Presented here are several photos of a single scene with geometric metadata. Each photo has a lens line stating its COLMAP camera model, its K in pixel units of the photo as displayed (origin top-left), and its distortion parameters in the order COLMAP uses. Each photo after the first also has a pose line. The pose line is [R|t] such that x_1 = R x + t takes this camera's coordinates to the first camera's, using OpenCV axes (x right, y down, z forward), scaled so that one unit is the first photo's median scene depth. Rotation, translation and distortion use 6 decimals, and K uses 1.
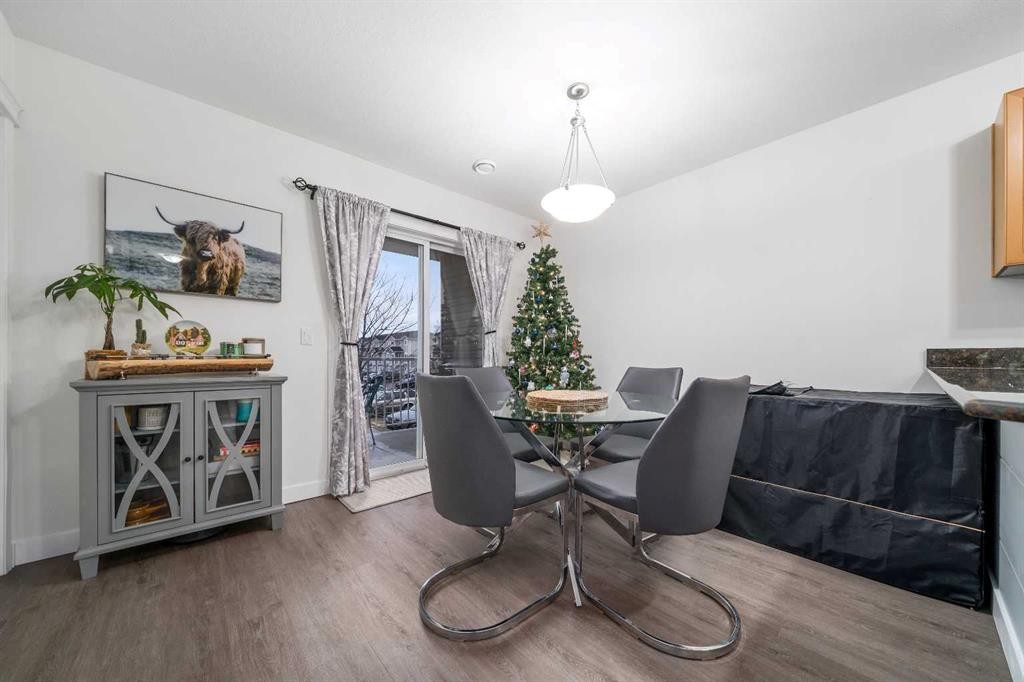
lens RADIAL K [[361.1, 0, 510.7], [0, 361.1, 357.8], [0, 0, 1]] dist [-0.001897, -0.000237]
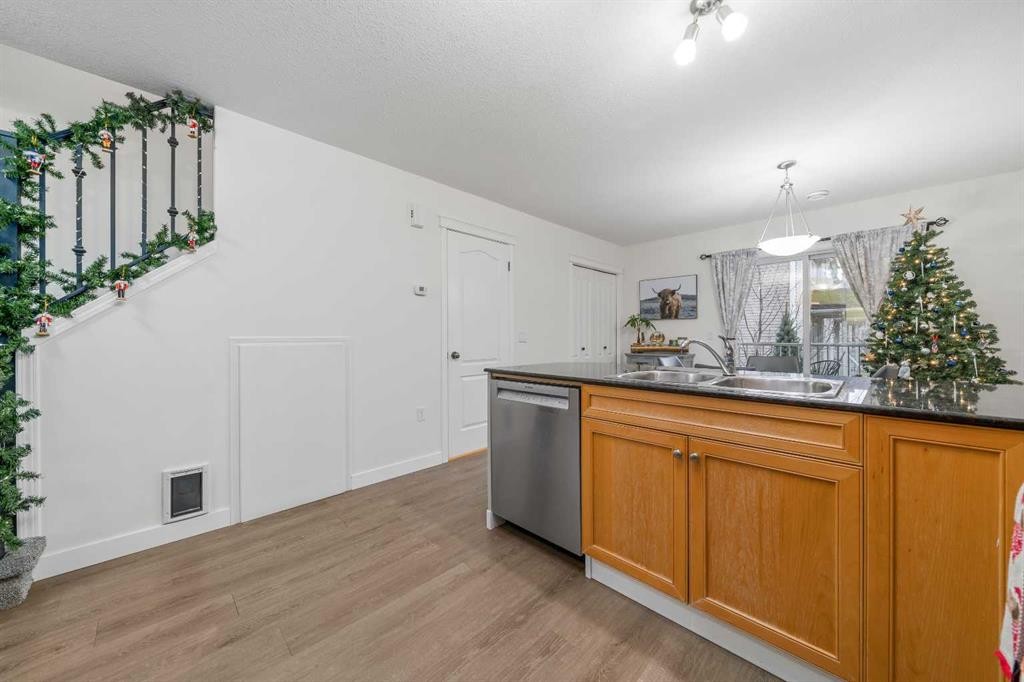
lens RADIAL K [[361.1, 0, 509.9], [0, 361.1, 339.7], [0, 0, 1]] dist [-0.001897, -0.000237]
pose [[0.041053, 0.007181, -0.999131, 1.546191], [0.005935, 0.999955, 0.007431, -0.066681], [0.999139, -0.006234, 0.041009, -0.144697]]
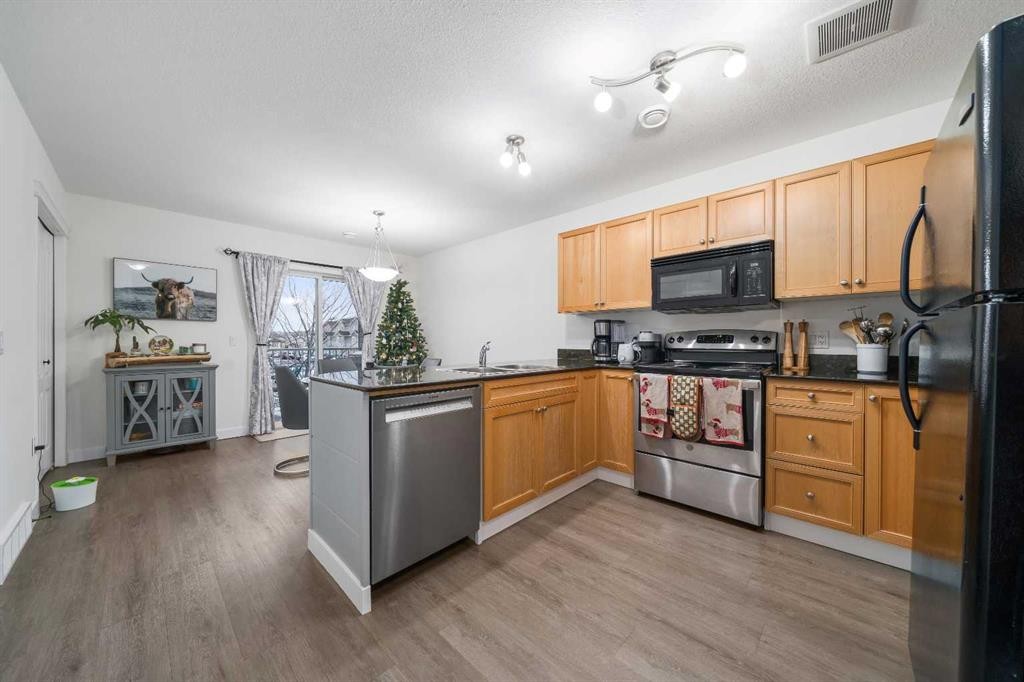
lens RADIAL K [[361.1, 0, 511.8], [0, 361.1, 342.2], [0, 0, 1]] dist [-0.001897, -0.000237]
pose [[0.997668, -0.002923, 0.068187, 0.745072], [0.002514, 0.999978, 0.006083, -0.071748], [-0.068203, -0.005898, 0.997654, -0.928981]]
